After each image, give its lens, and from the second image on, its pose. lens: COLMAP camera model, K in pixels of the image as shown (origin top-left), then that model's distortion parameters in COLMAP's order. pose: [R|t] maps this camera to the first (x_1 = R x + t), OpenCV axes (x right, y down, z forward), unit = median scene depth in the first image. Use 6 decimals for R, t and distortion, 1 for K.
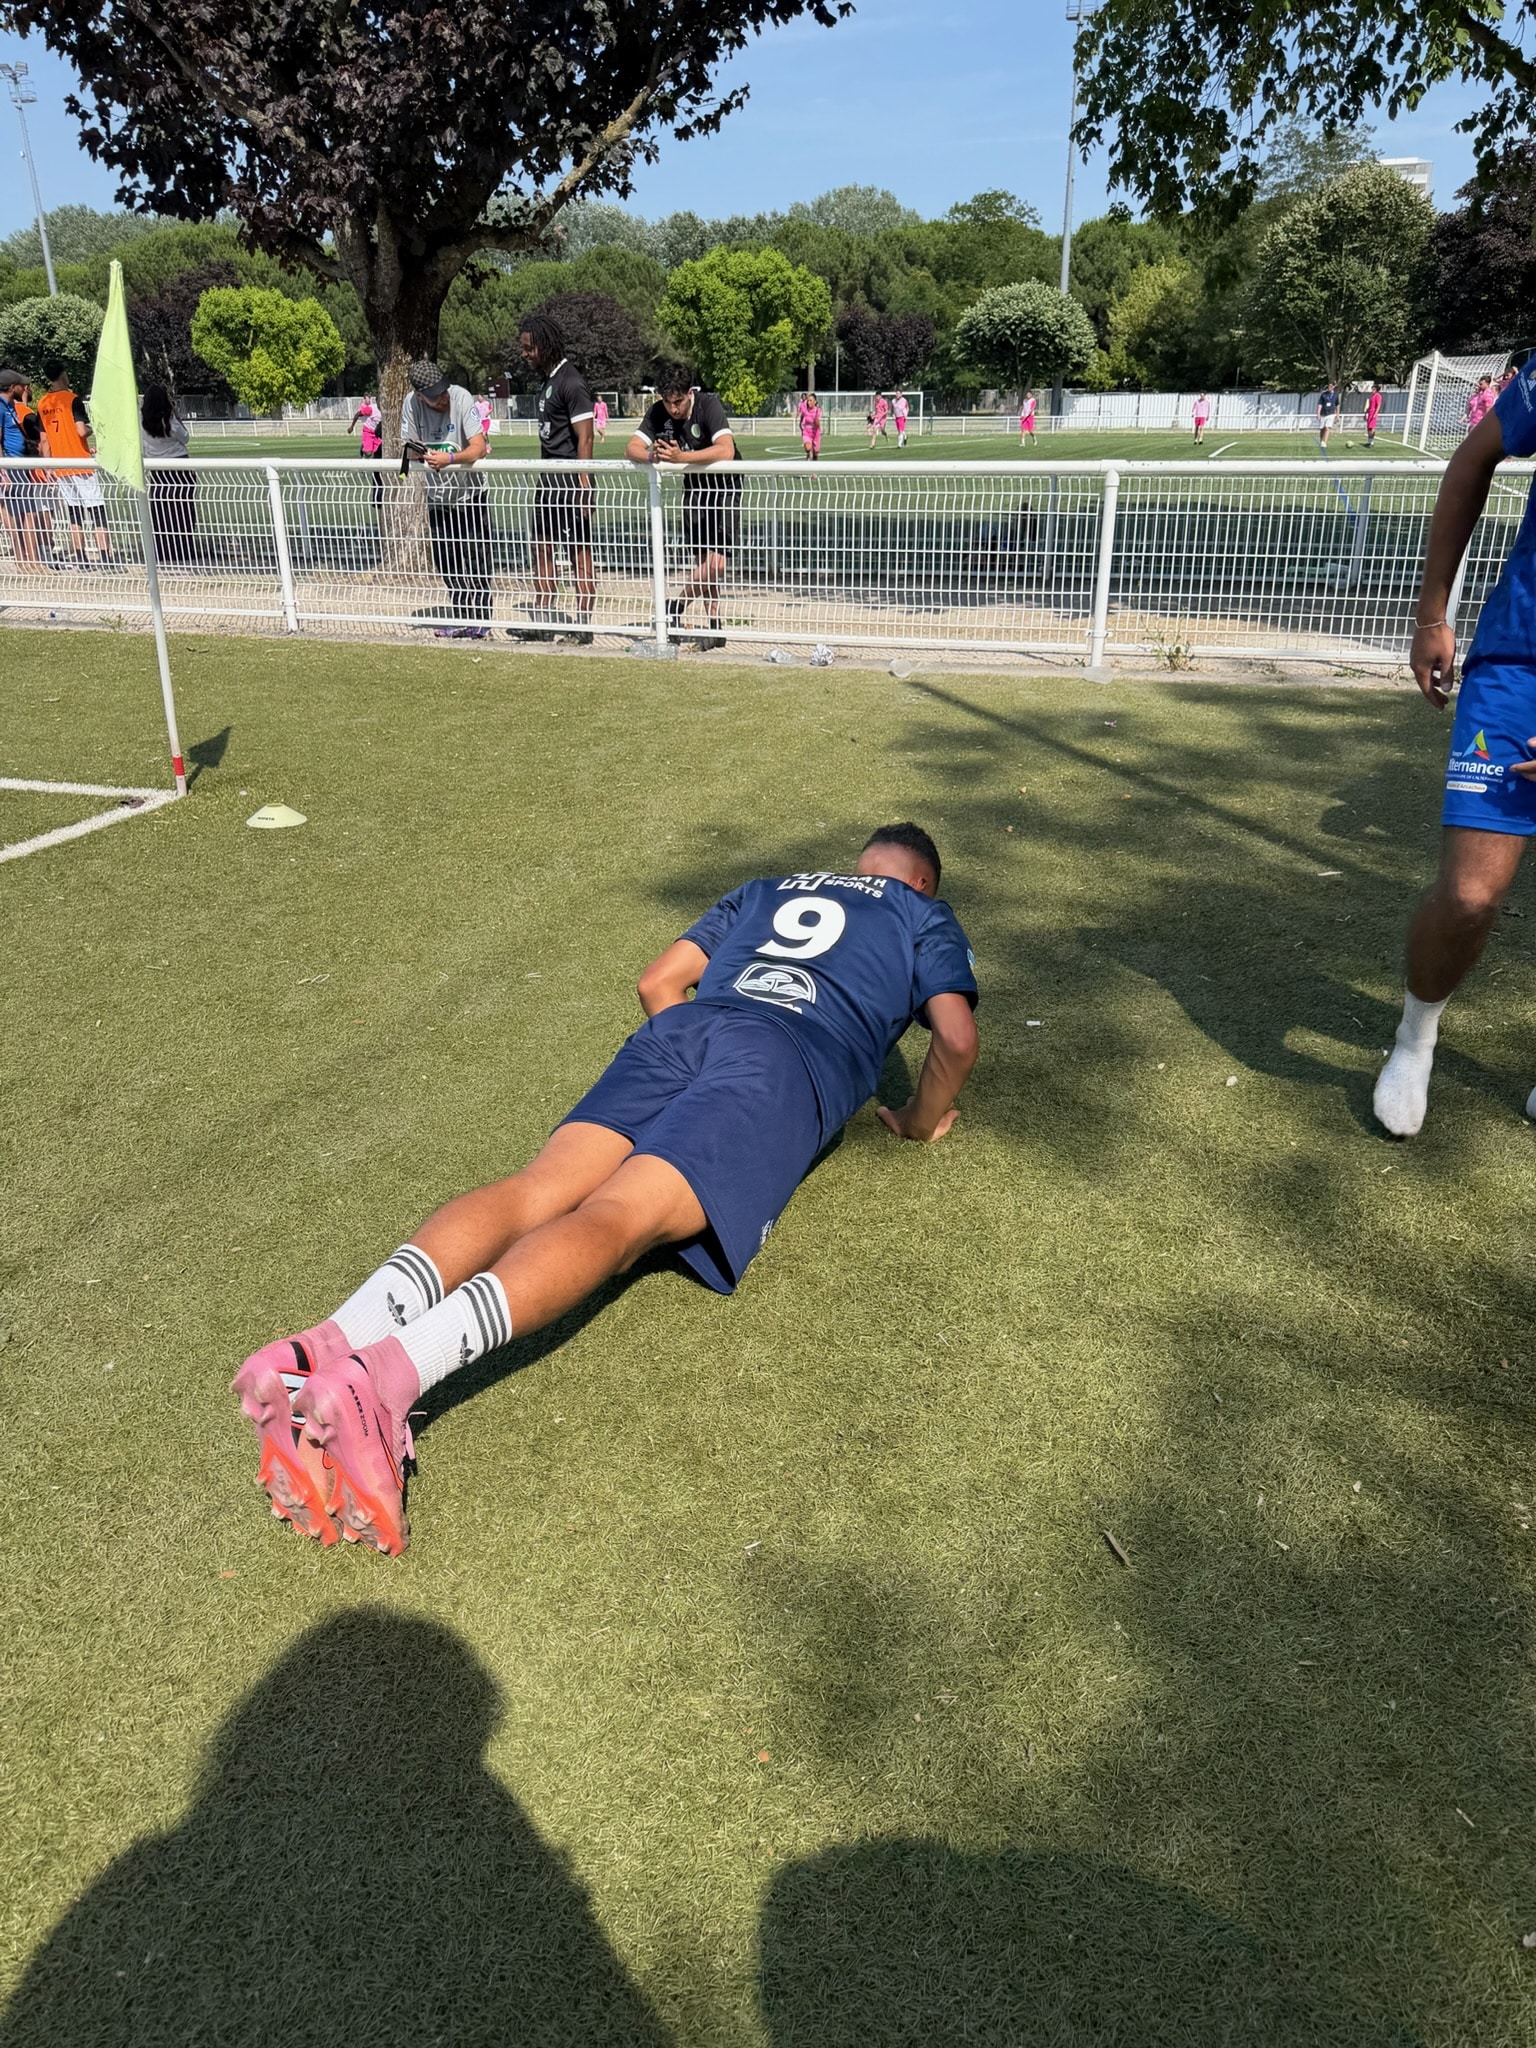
lens RADIAL K [[1424.8, 0, 769.8], [0, 1424.8, 1027.1], [0, 0, 1]] dist [-0.036818, -0.002473]
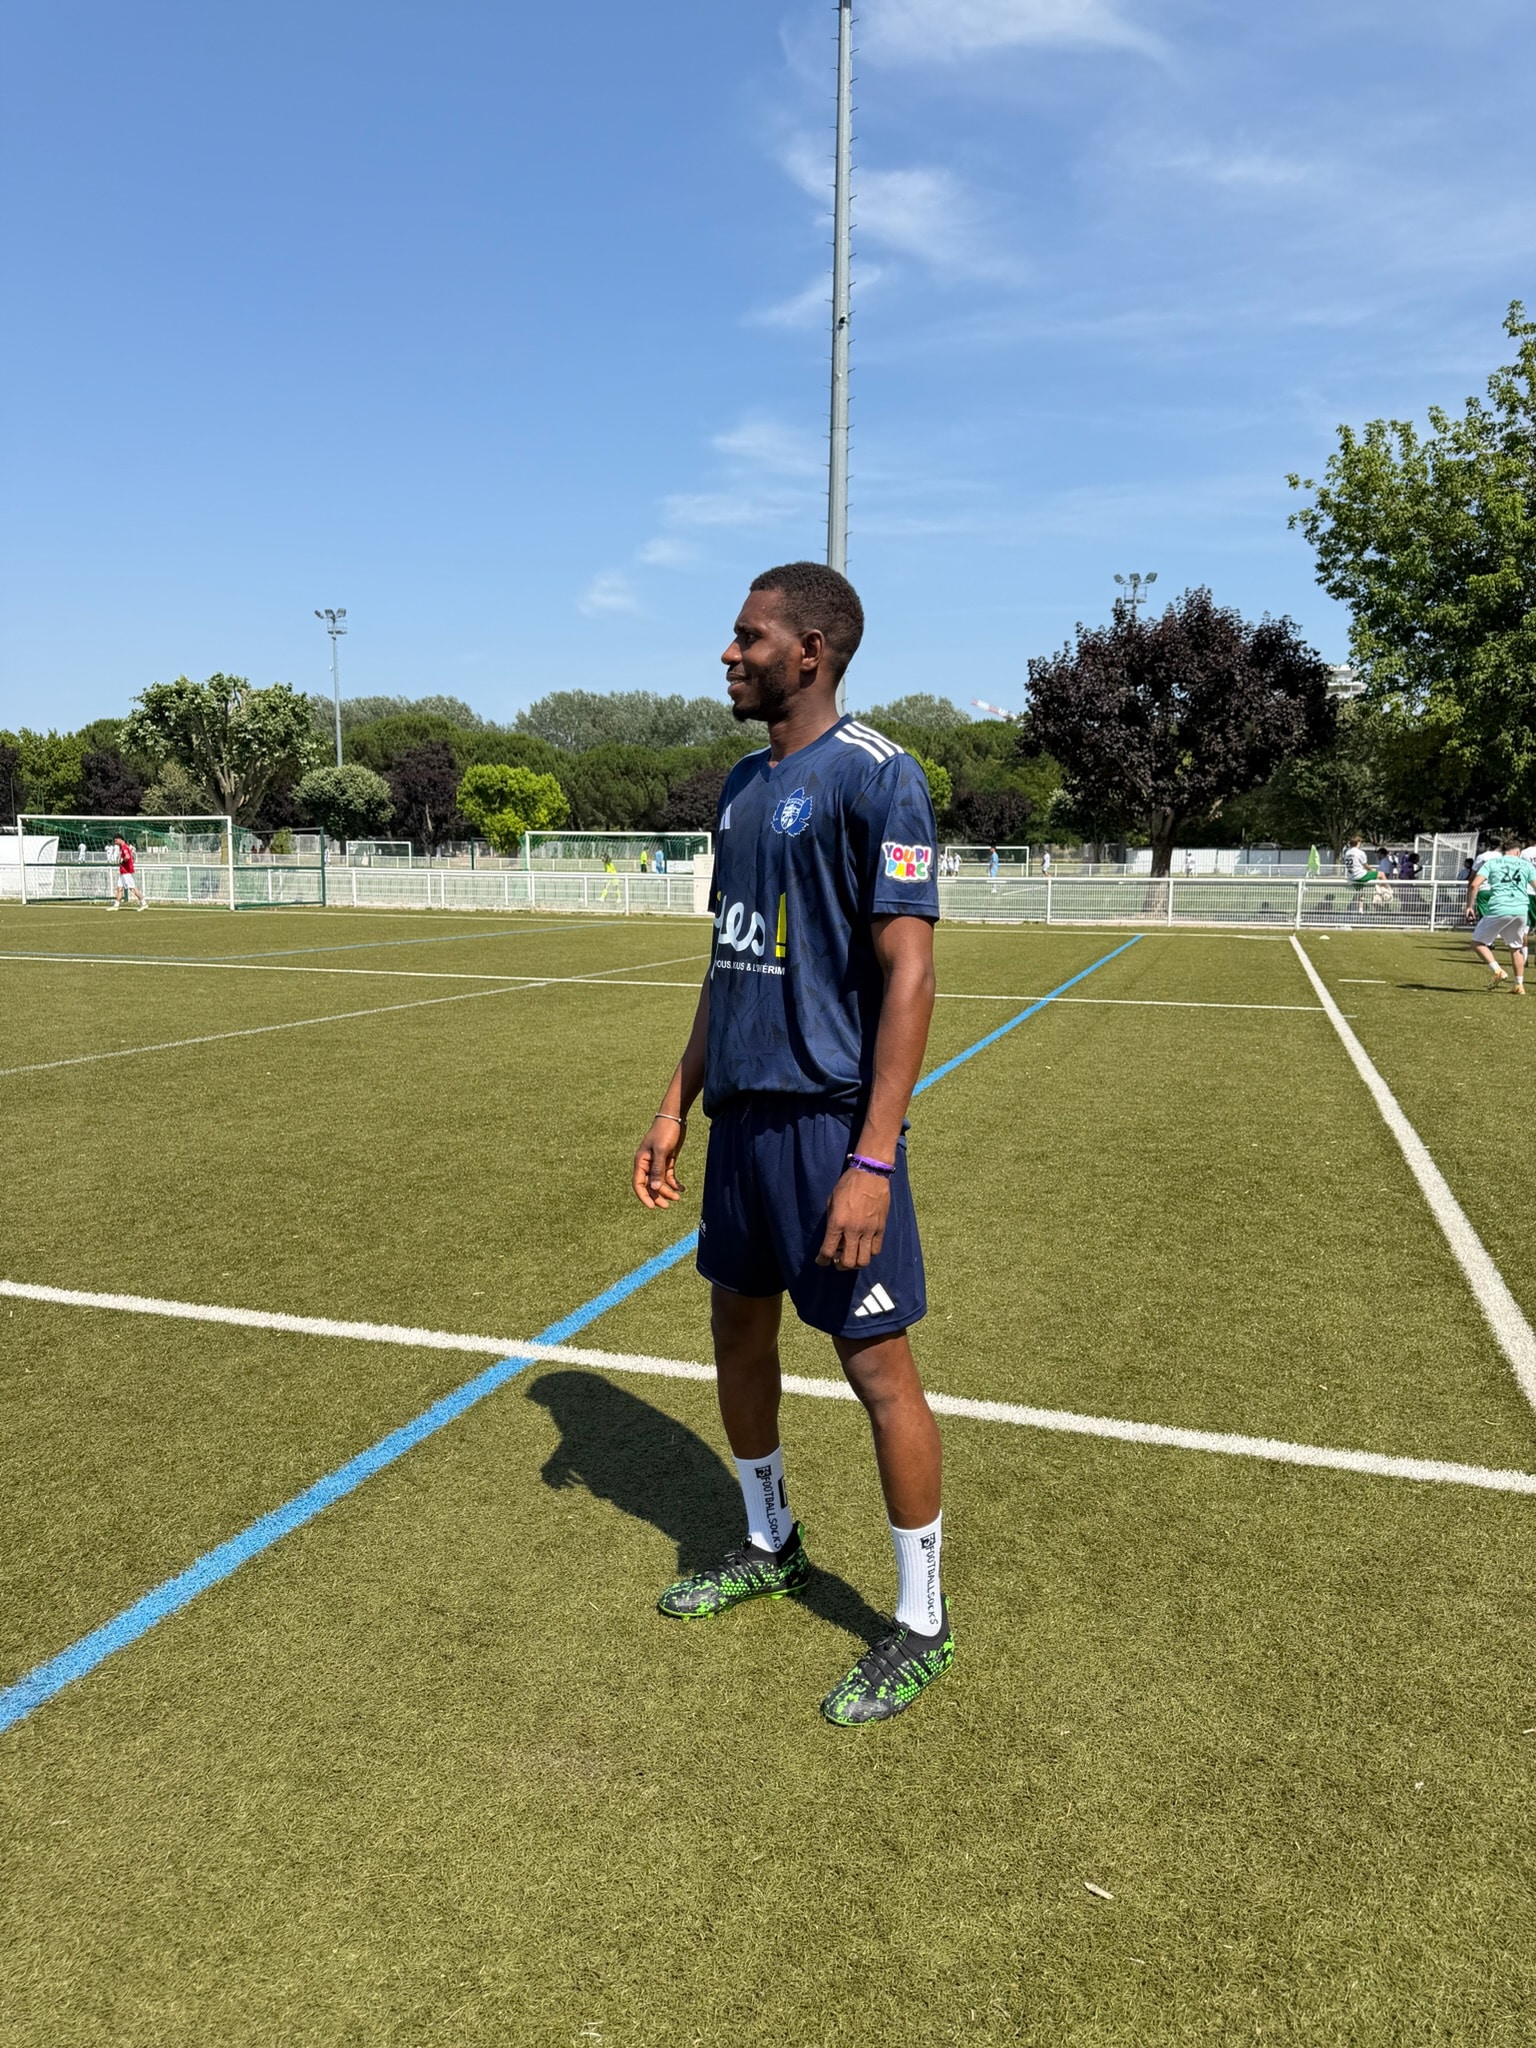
lens RADIAL K [[1424.8, 0, 766.6], [0, 1424.8, 1024.1], [0, 0, 1]] dist [-0.036818, -0.002473]
pose [[0.999802, 0.009294, 0.017606, -0.144804], [-0.003789, 0.957016, -0.290009, 0.092777], [-0.019544, 0.289885, 0.956862, -0.212715]]
